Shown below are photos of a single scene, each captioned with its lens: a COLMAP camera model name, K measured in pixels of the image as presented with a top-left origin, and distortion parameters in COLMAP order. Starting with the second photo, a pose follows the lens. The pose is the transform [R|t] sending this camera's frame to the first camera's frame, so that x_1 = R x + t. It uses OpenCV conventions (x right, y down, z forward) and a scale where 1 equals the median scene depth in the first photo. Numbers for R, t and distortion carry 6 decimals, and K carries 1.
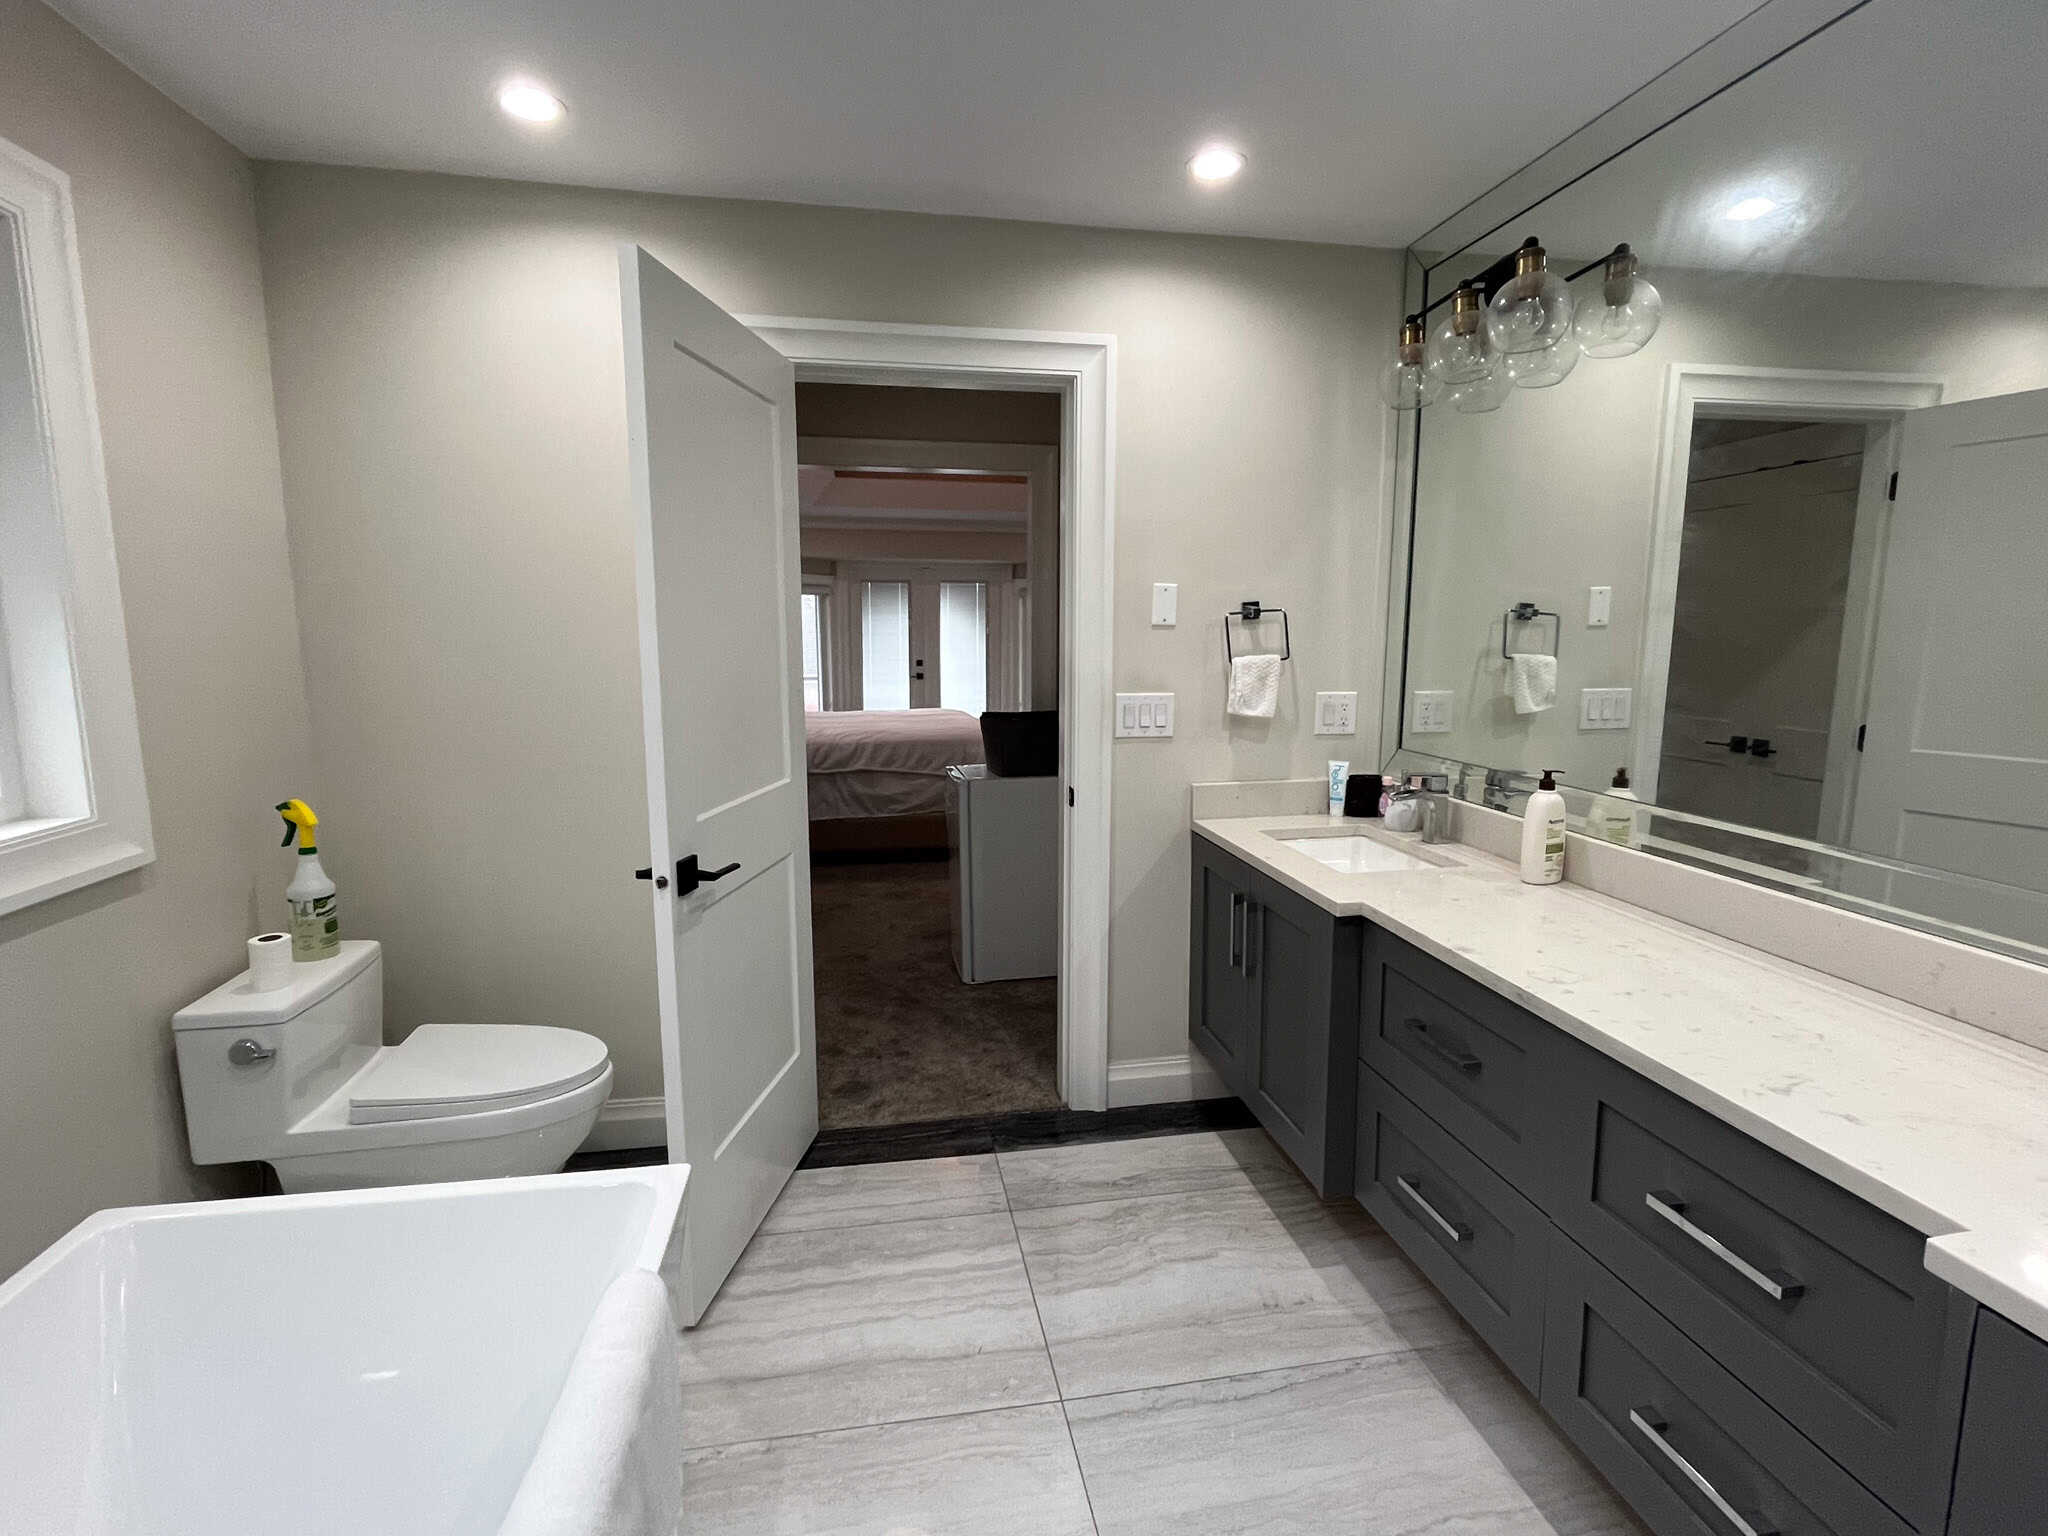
lens RADIAL K [[948.8, 0, 1023.7], [0, 948.8, 761.5], [0, 0, 1]] dist [0.001113, -0.000025]
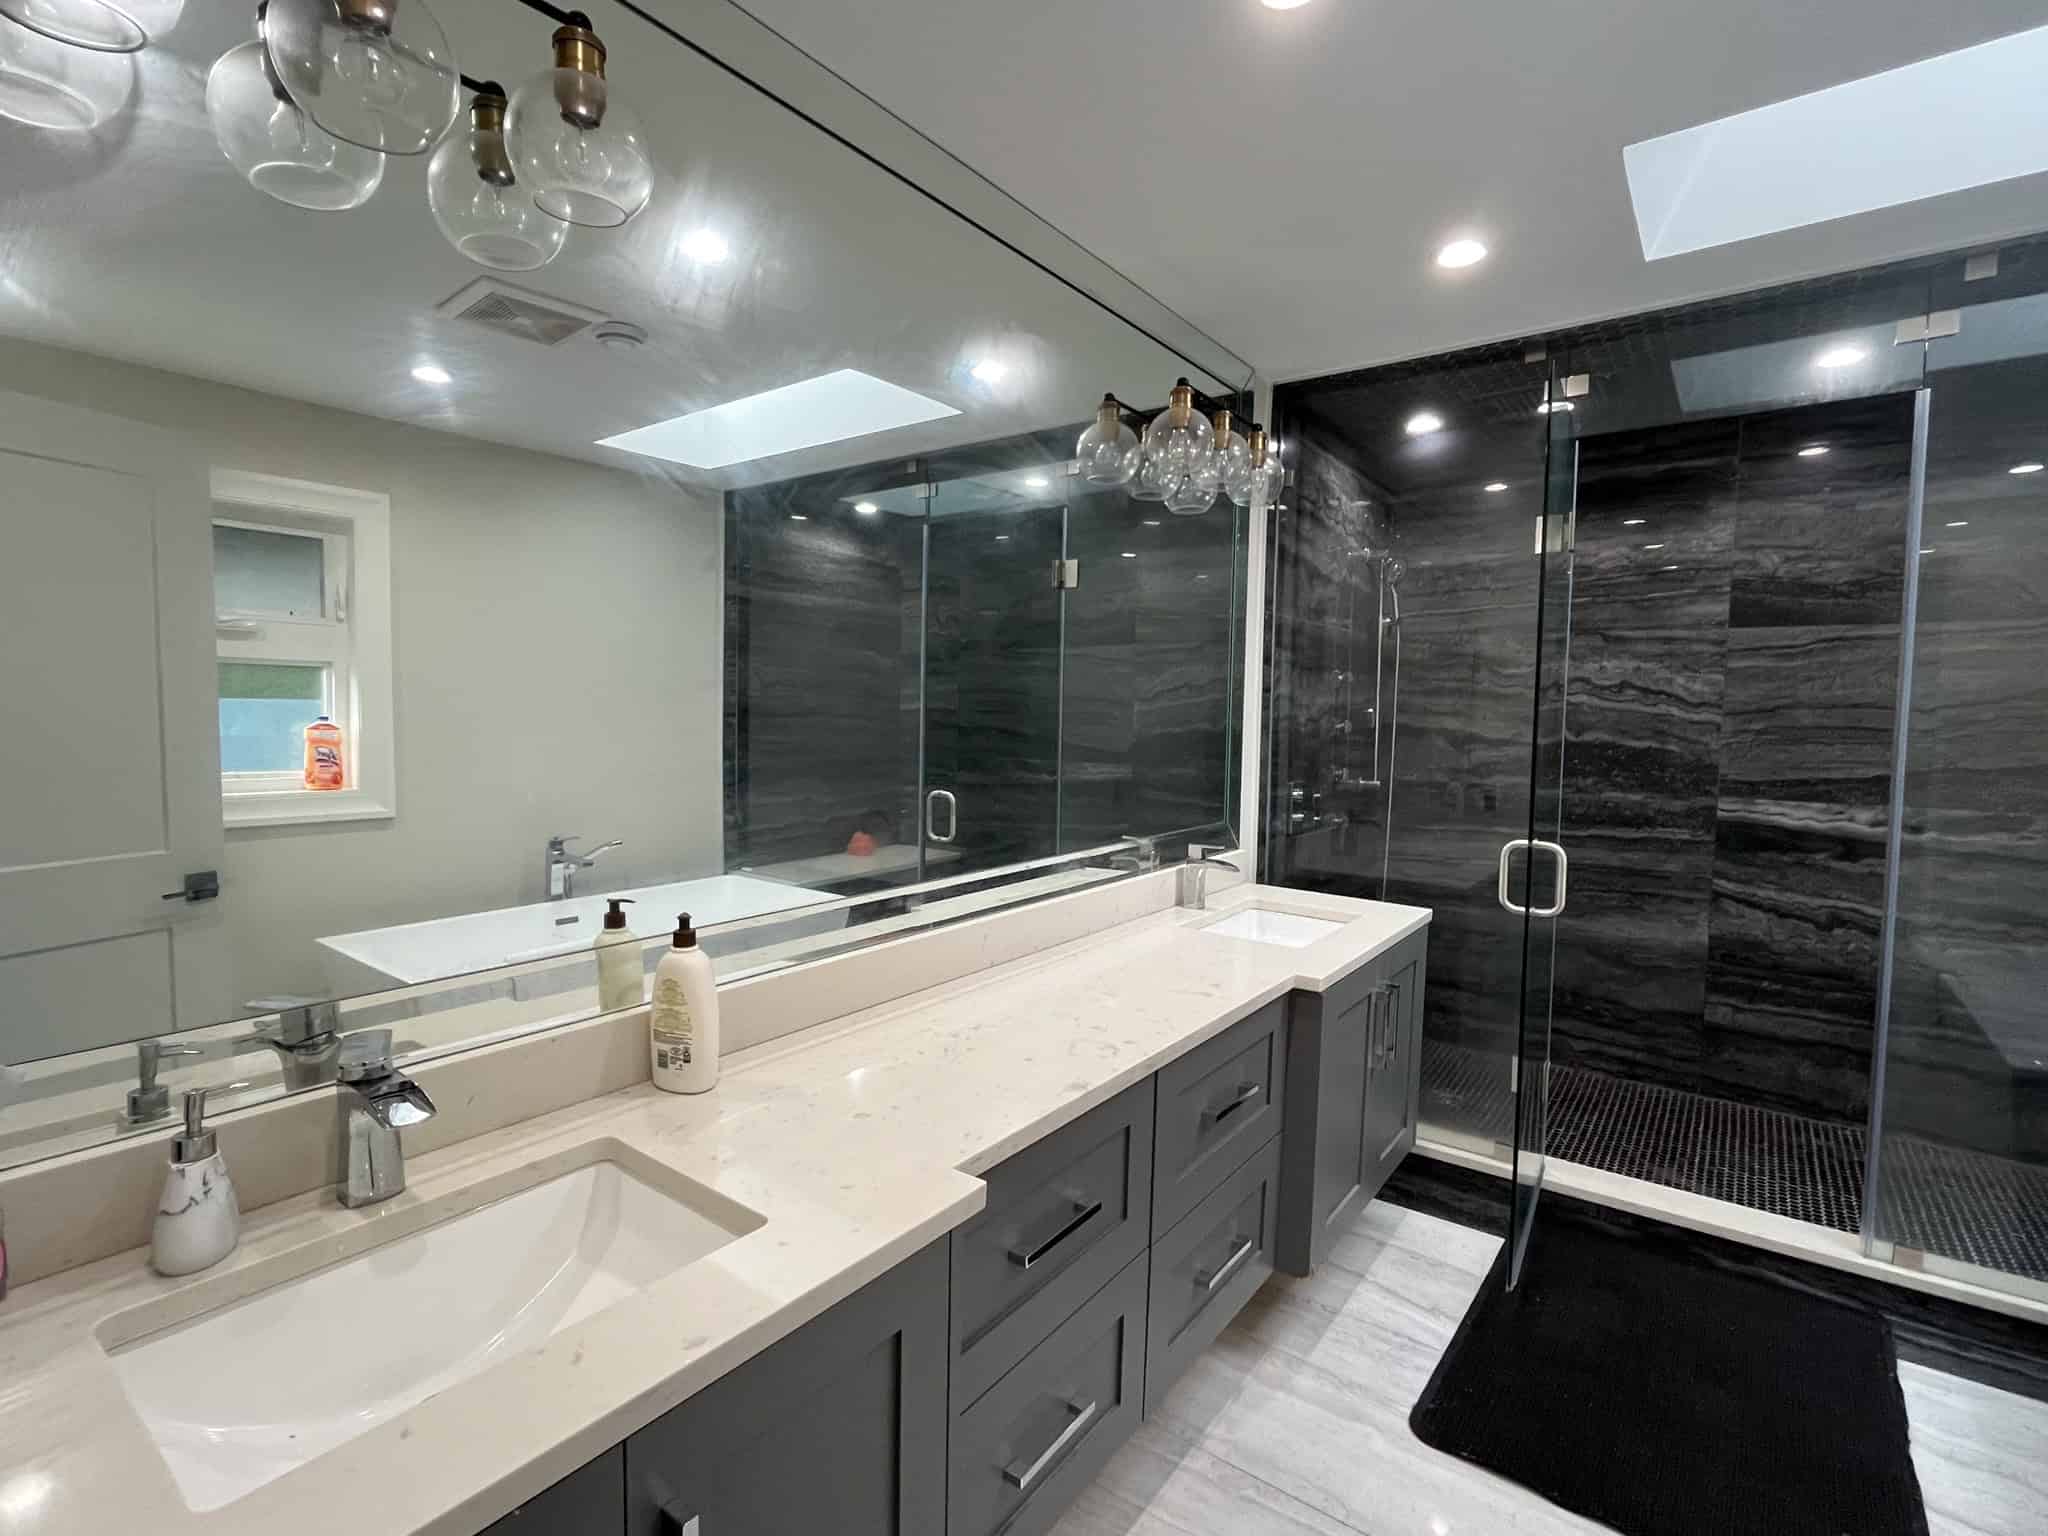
lens RADIAL K [[948.8, 0, 1028.1], [0, 948.8, 765.9], [0, 0, 1]] dist [0.001113, -0.000025]
pose [[-0.679892, -0.048295, 0.731720, -0.099005], [0.091035, 0.984551, 0.149570, -0.204456], [-0.727640, 0.168303, -0.664992, 1.525682]]
